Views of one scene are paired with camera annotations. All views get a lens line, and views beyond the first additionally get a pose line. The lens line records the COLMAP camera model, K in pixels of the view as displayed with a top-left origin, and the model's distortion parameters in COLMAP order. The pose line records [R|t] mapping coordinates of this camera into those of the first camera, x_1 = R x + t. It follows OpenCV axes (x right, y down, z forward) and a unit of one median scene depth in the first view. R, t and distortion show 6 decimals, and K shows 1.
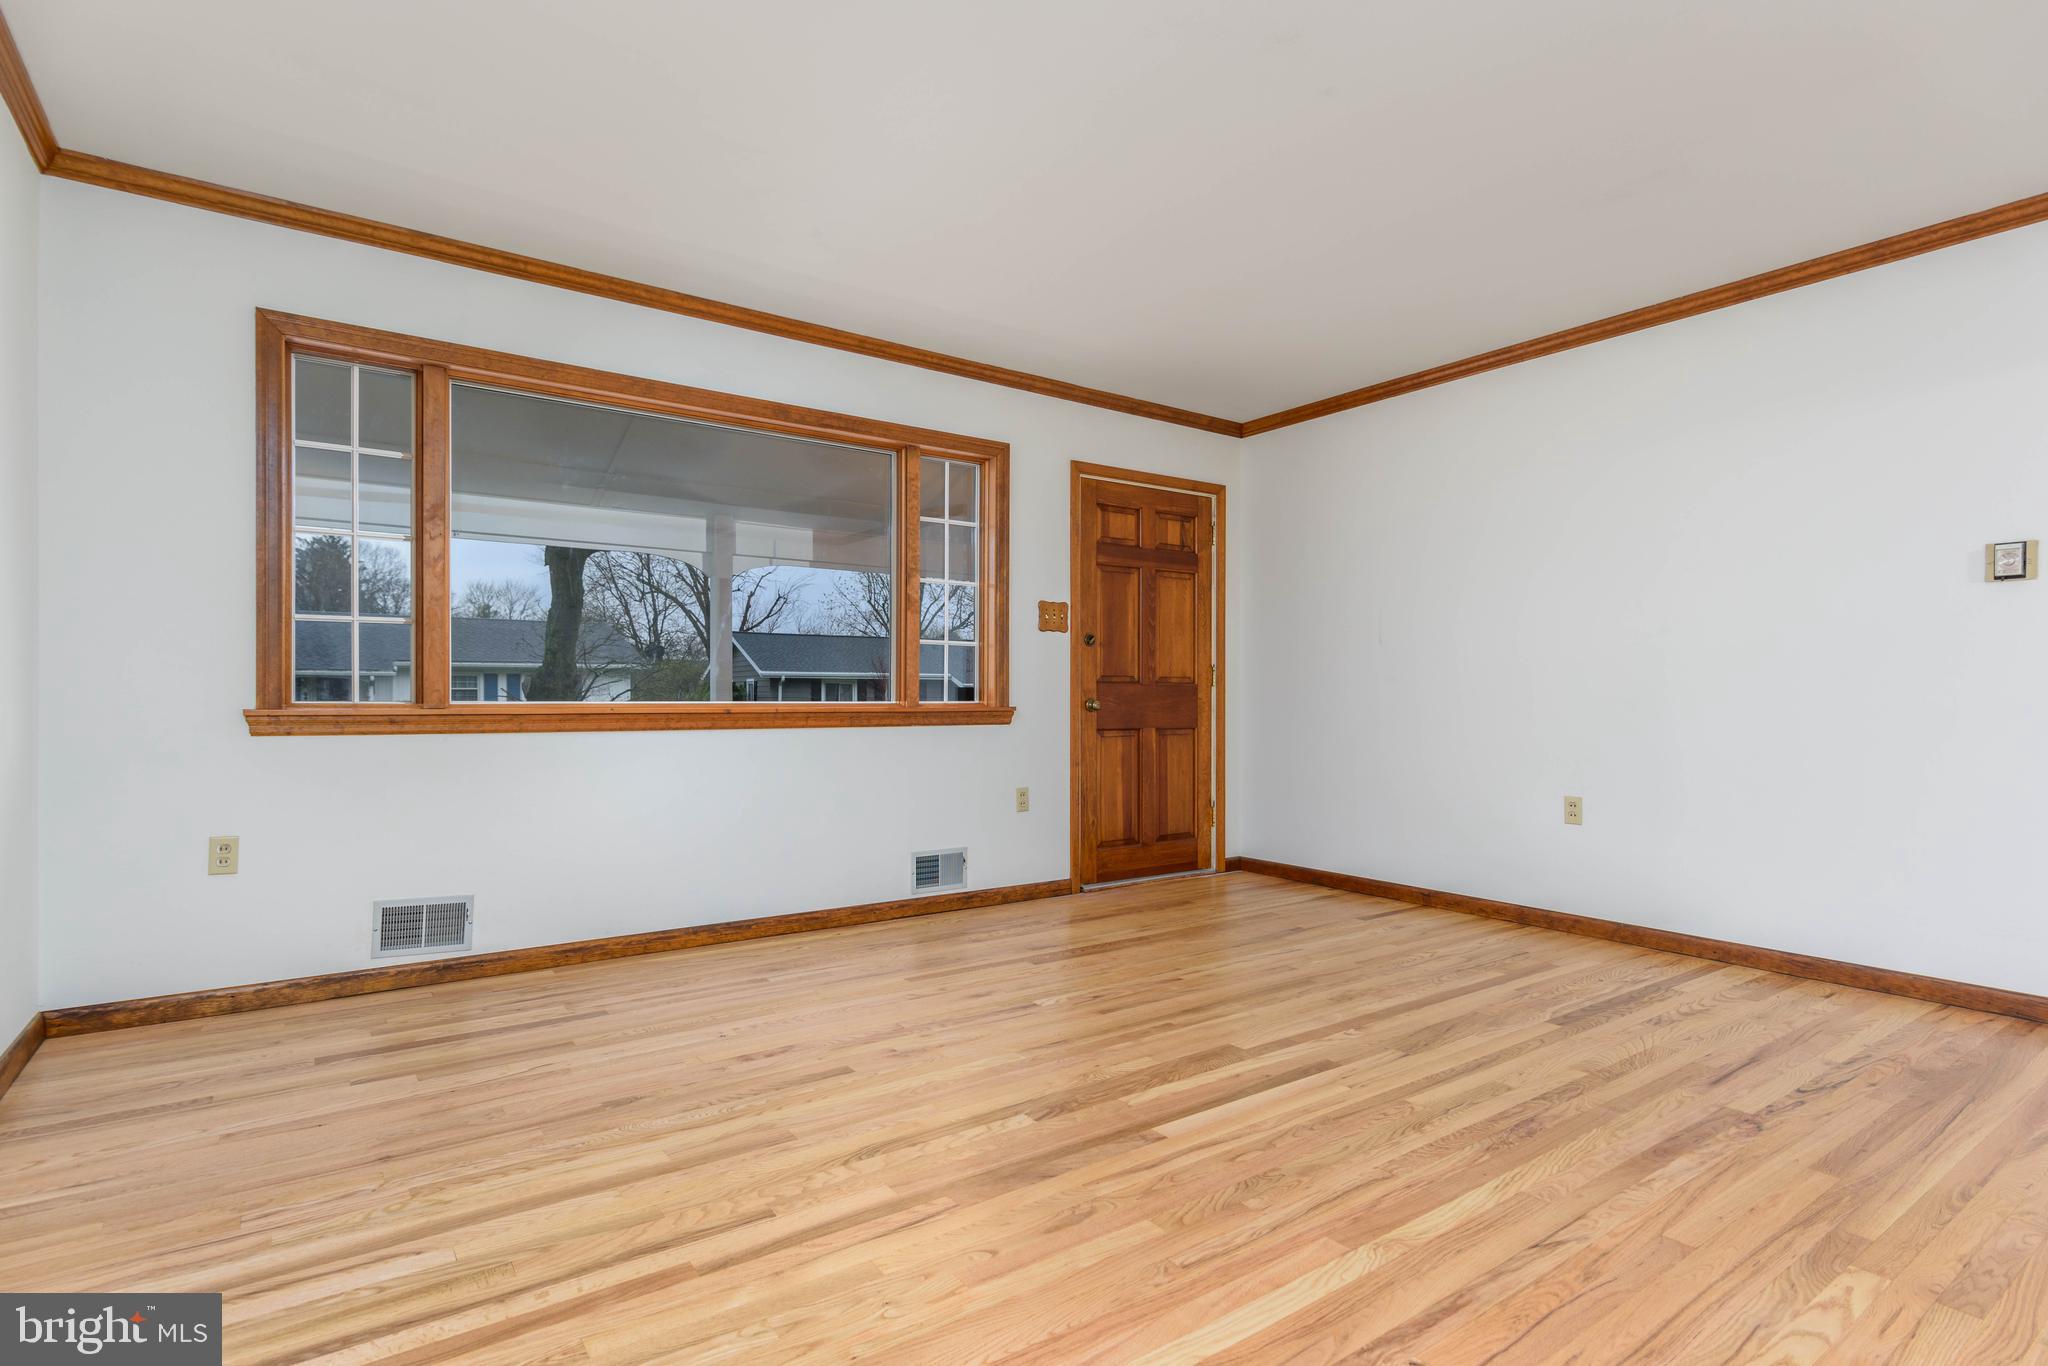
lens RADIAL K [[1021.1, 0, 1012.2], [0, 1021.1, 697.3], [0, 0, 1]] dist [0.000890, -0.001070]
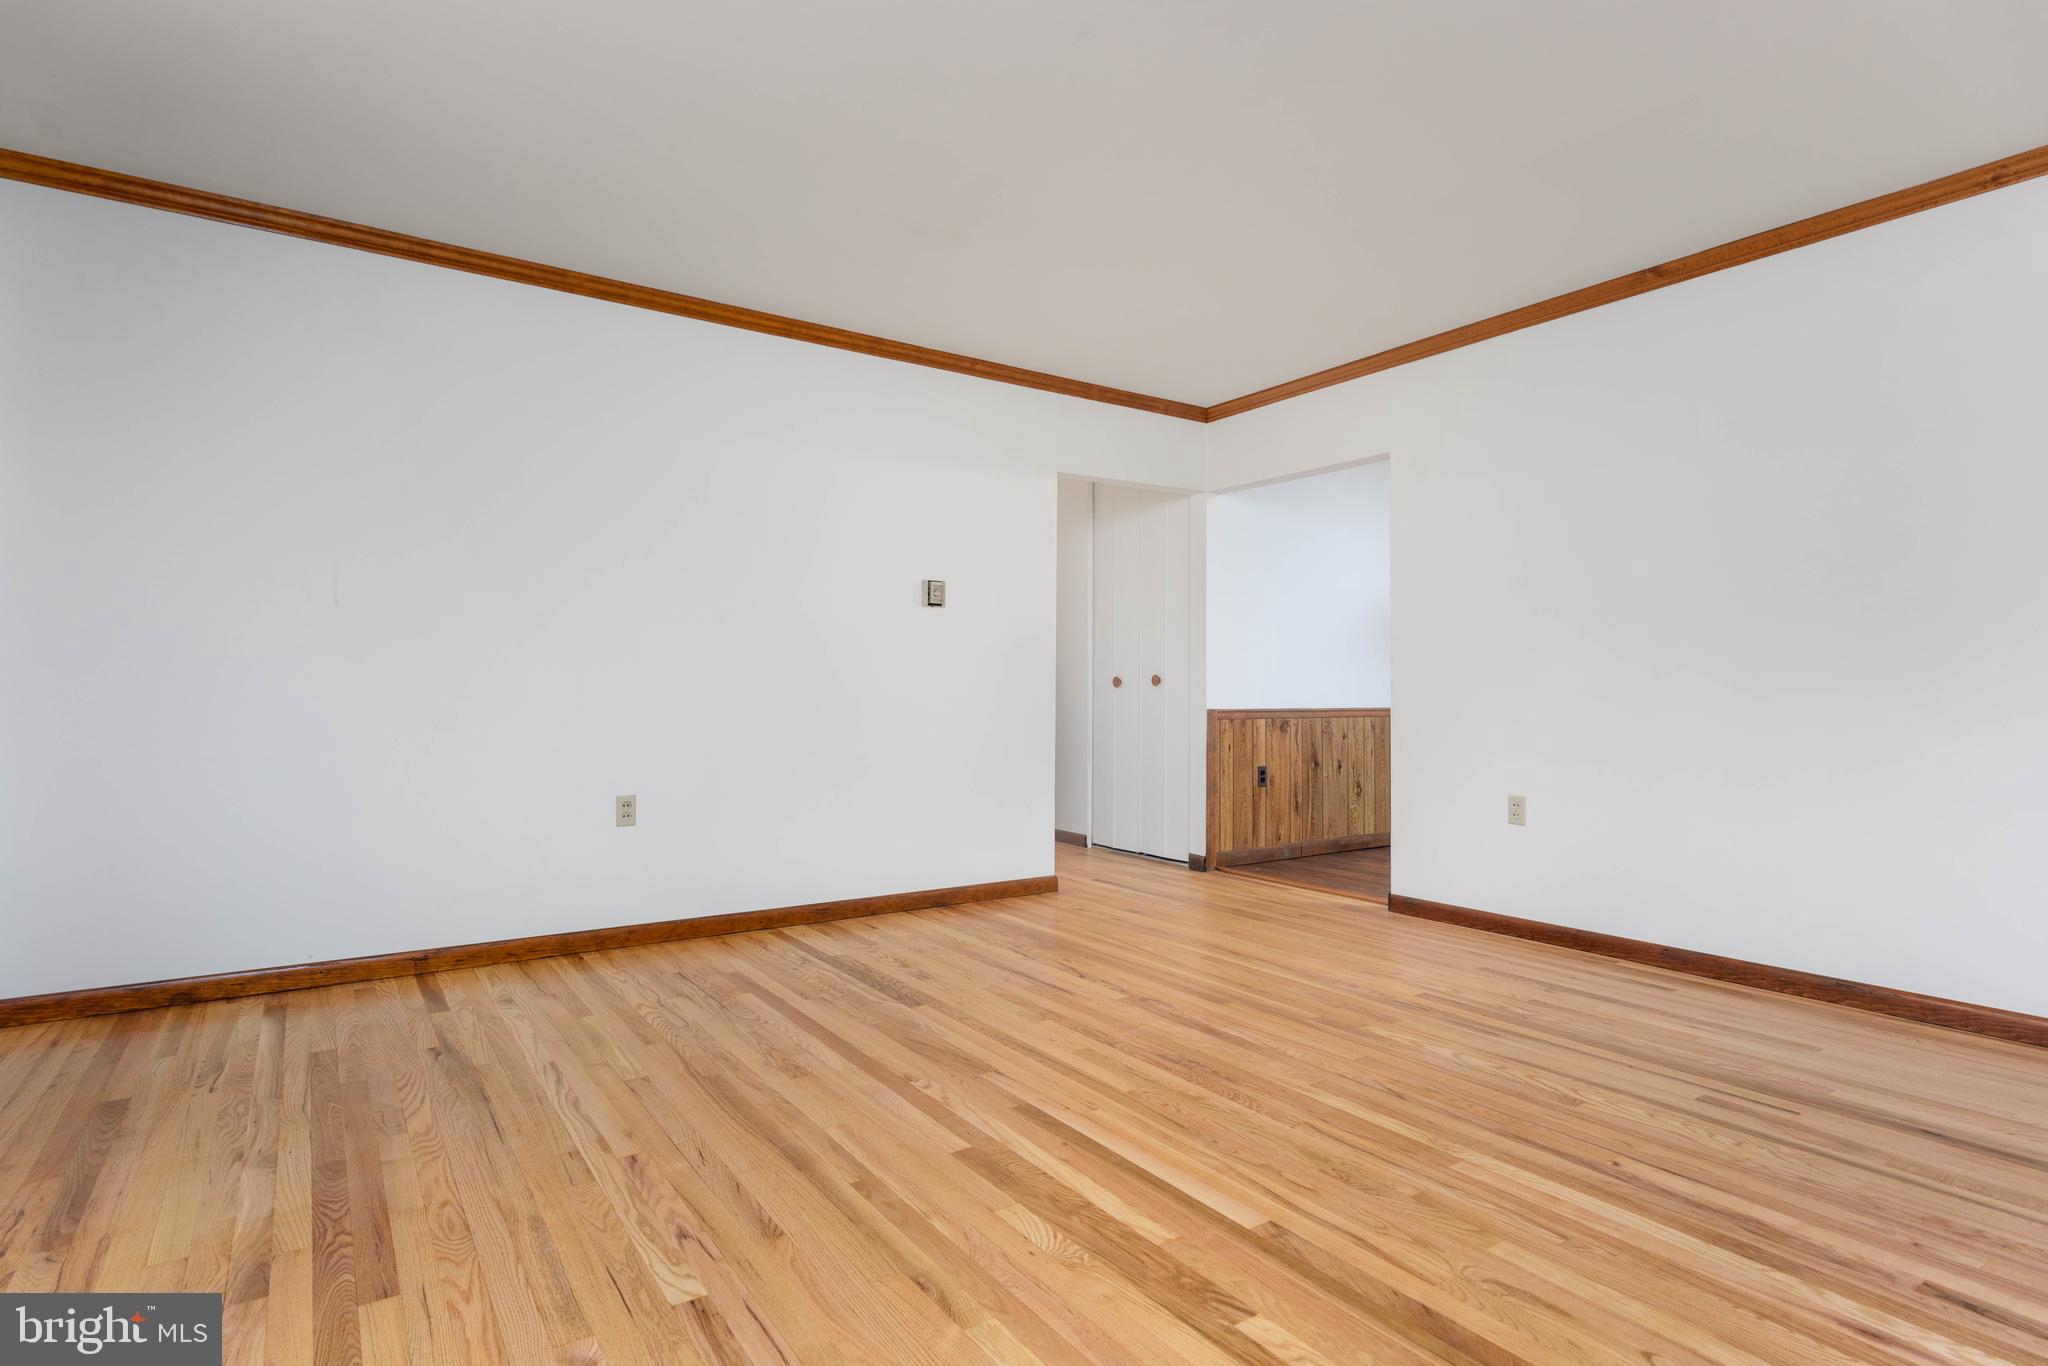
lens RADIAL K [[1044.1, 0, 1024.0], [0, 1044.1, 683.0], [0, 0, 1]] dist [0.000096, -0.000499]
pose [[0.008115, 0.003395, 0.999961, -0.544142], [-0.004197, 0.999986, -0.003361, -0.002508], [-0.999958, -0.004170, 0.008129, 0.927597]]
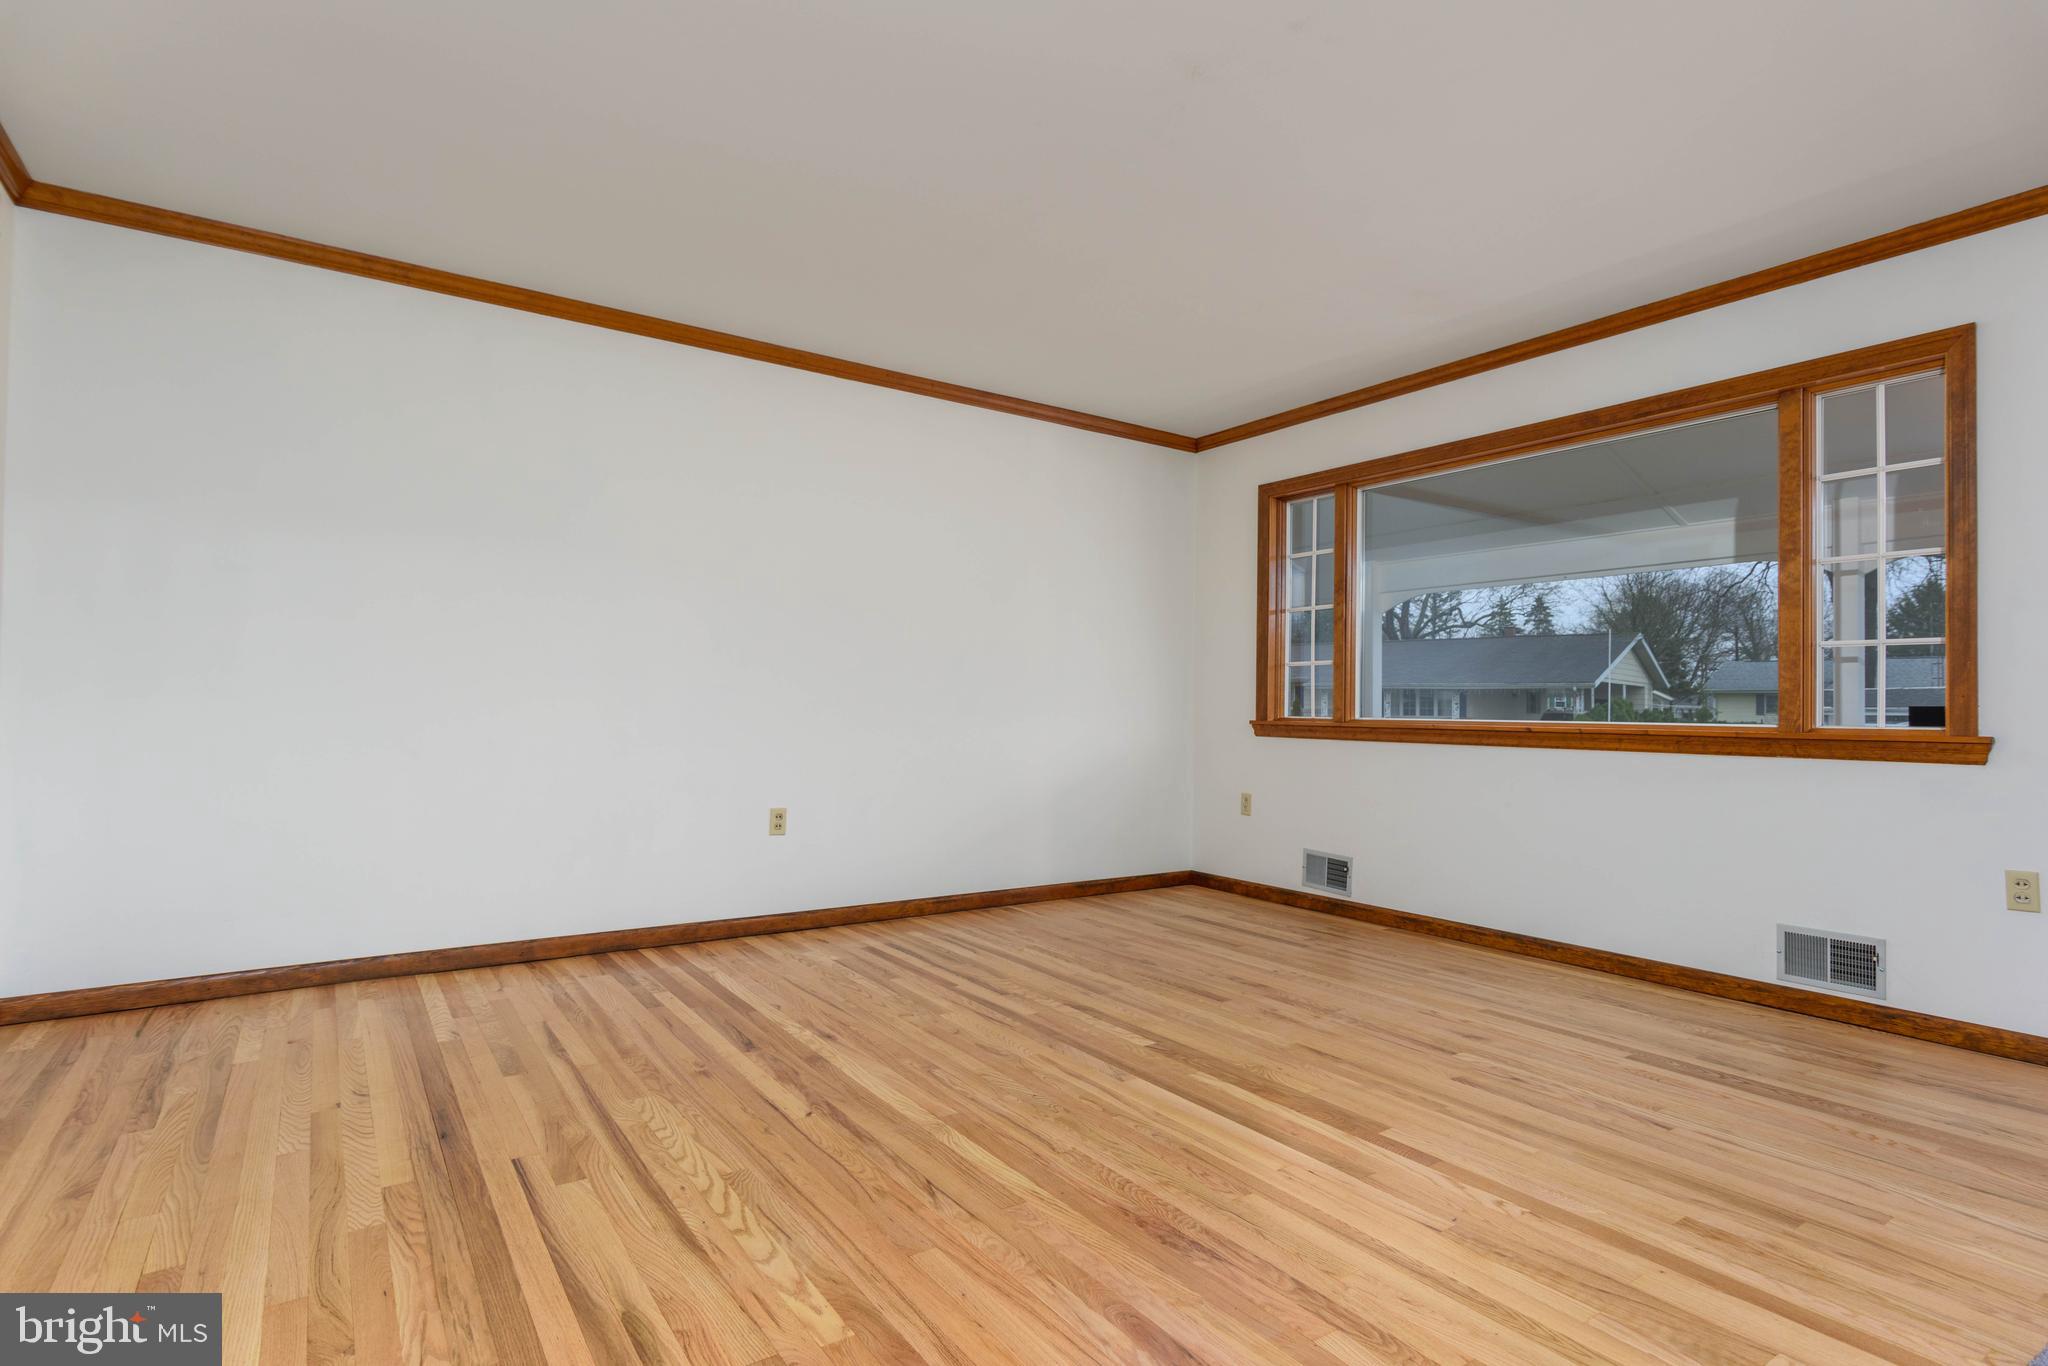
lens RADIAL K [[1011.7, 0, 1024.0], [0, 1011.7, 683.0], [0, 0, 1]] dist [0.001944, -0.000196]
pose [[-0.010450, -0.028118, -0.999550, 1.039645], [-0.013576, 0.999516, -0.027976, 0.002410], [0.999853, 0.013277, -0.010827, 0.692397]]
